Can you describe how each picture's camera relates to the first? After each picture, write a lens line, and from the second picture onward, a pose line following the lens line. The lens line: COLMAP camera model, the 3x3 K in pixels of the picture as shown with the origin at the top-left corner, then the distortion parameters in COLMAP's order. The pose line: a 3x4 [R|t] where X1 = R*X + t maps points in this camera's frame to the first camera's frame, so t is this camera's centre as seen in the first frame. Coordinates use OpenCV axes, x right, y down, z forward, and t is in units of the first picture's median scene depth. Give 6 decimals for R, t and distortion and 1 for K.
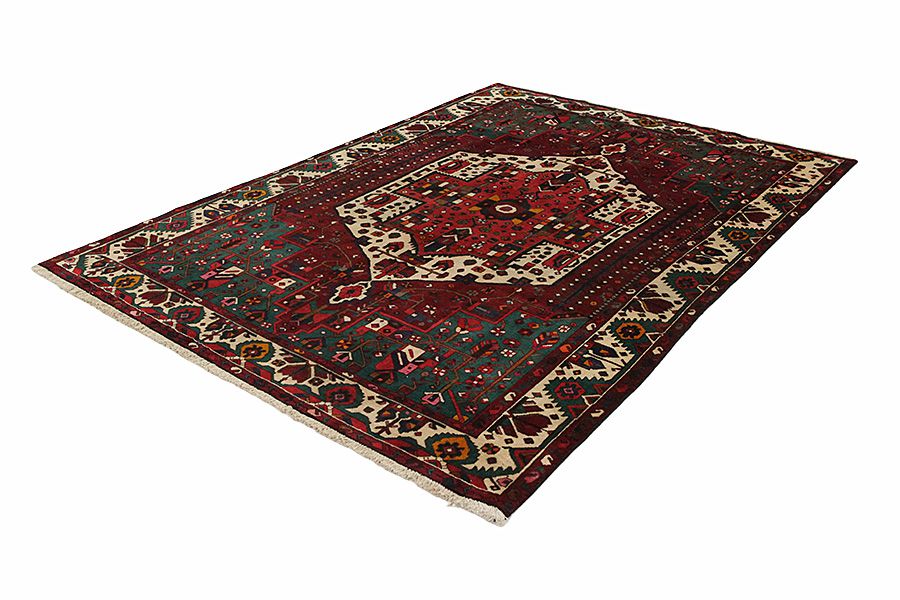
lens RADIAL K [[880.2, 0, 450.0], [0, 880.2, 300.0], [0, 0, 1]] dist [-0.071908, 0.012818]
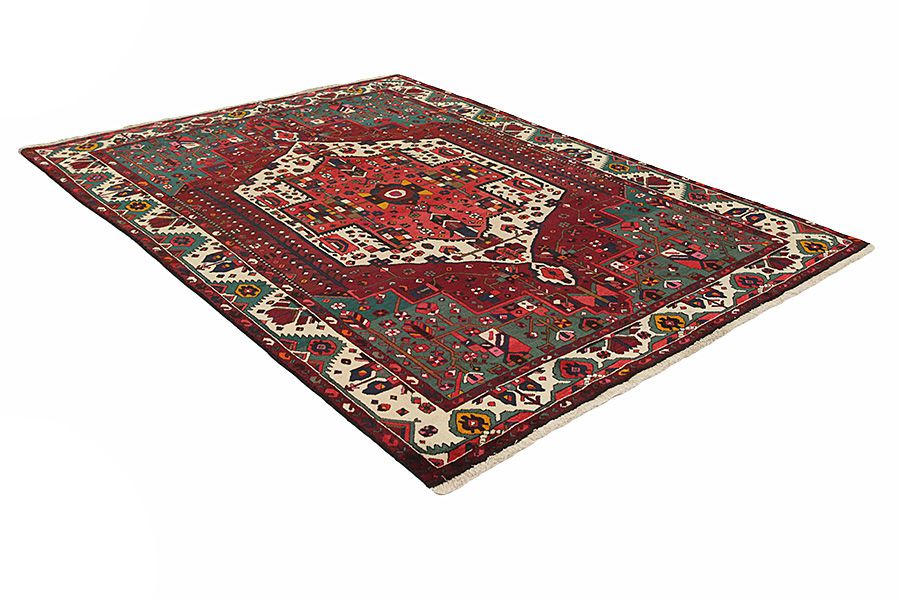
lens RADIAL K [[880.2, 0, 450.0], [0, 880.2, 300.0], [0, 0, 1]] dist [-0.071908, 0.012818]
pose [[-0.196762, 0.489516, -0.849505, 0.920184], [-0.502122, 0.693881, 0.516141, -0.544660], [0.842115, 0.528112, 0.109268, 0.984237]]
